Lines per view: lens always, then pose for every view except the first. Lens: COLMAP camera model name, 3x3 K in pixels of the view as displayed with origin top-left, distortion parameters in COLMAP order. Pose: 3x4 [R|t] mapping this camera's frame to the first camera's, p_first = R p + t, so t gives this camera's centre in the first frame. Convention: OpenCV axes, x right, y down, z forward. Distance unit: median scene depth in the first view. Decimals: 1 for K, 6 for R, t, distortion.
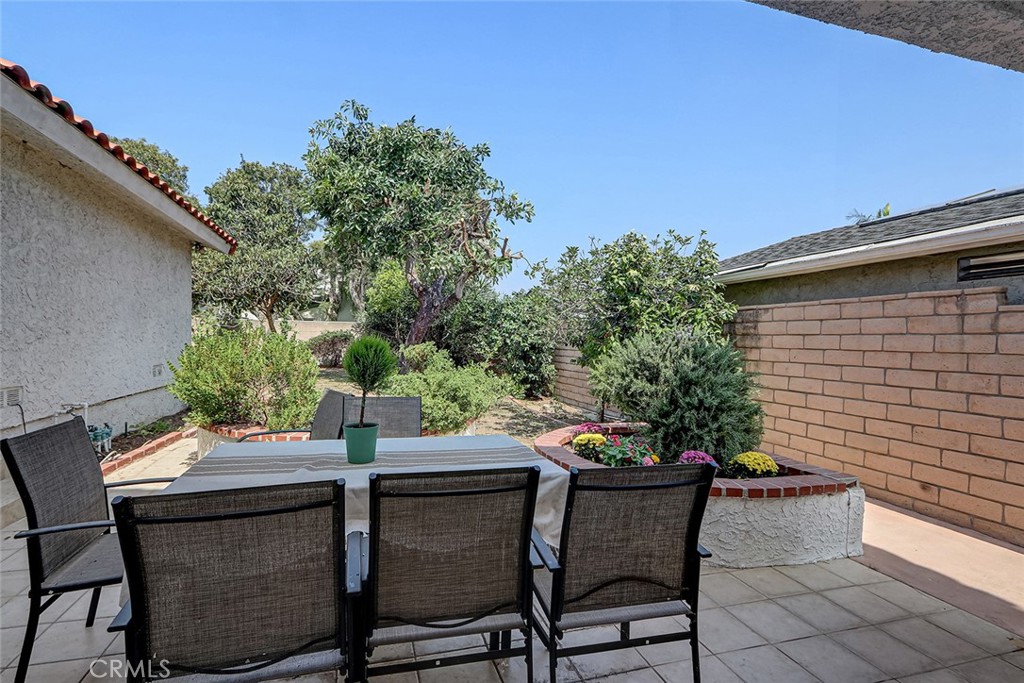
lens RADIAL K [[490.1, 0, 499.7], [0, 490.1, 344.9], [0, 0, 1]] dist [-0.000193, -0.000045]
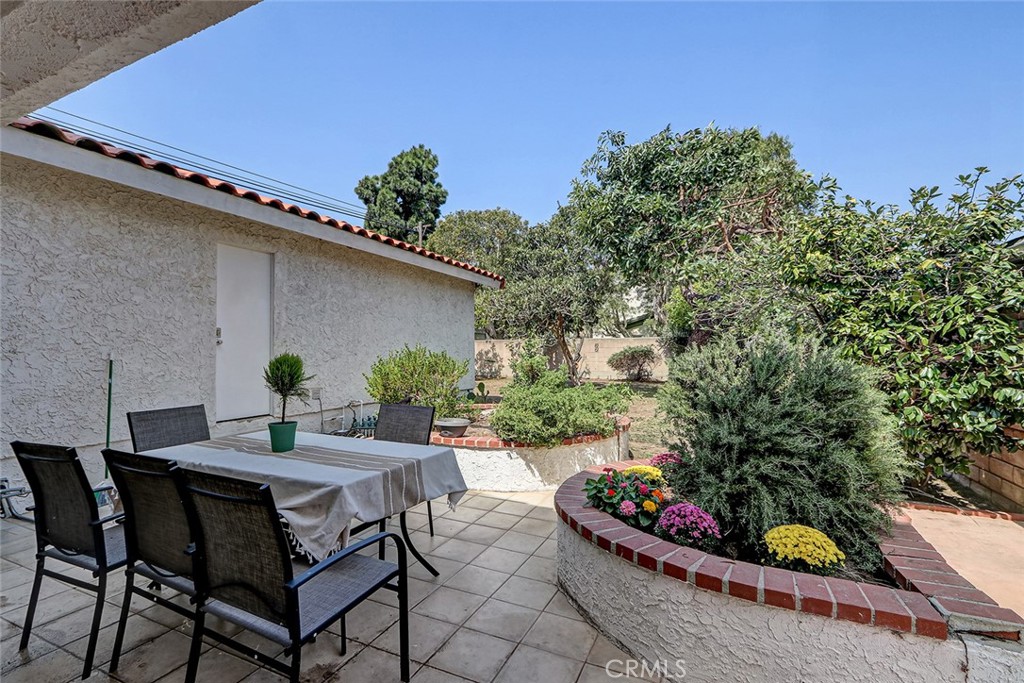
lens RADIAL K [[468.8, 0, 498.8], [0, 468.8, 347.1], [0, 0, 1]] dist [0.001368, -0.000329]
pose [[0.742996, -0.028954, -0.668669, 0.261574], [0.011135, 0.999460, -0.030905, 0.001900], [0.669203, 0.015516, 0.742917, 0.120989]]
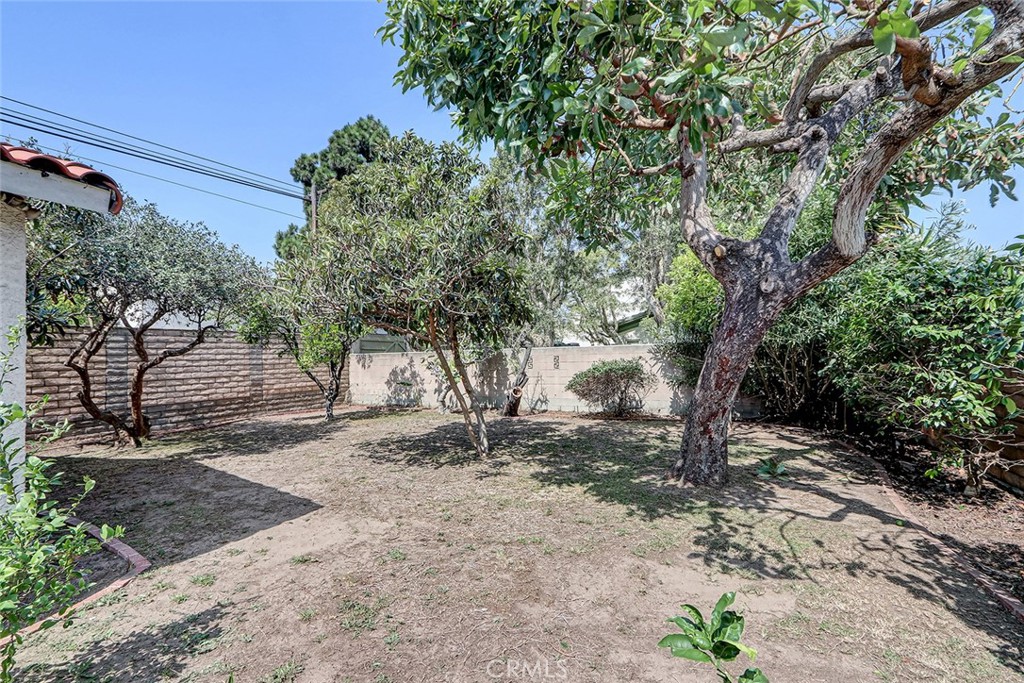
lens RADIAL K [[468.8, 0, 498.8], [0, 468.8, 347.1], [0, 0, 1]] dist [0.001368, -0.000329]
pose [[0.726973, -0.052768, -0.684636, -0.075386], [0.030137, 0.998534, -0.044961, -0.052494], [0.686005, 0.012053, 0.727497, 1.040627]]
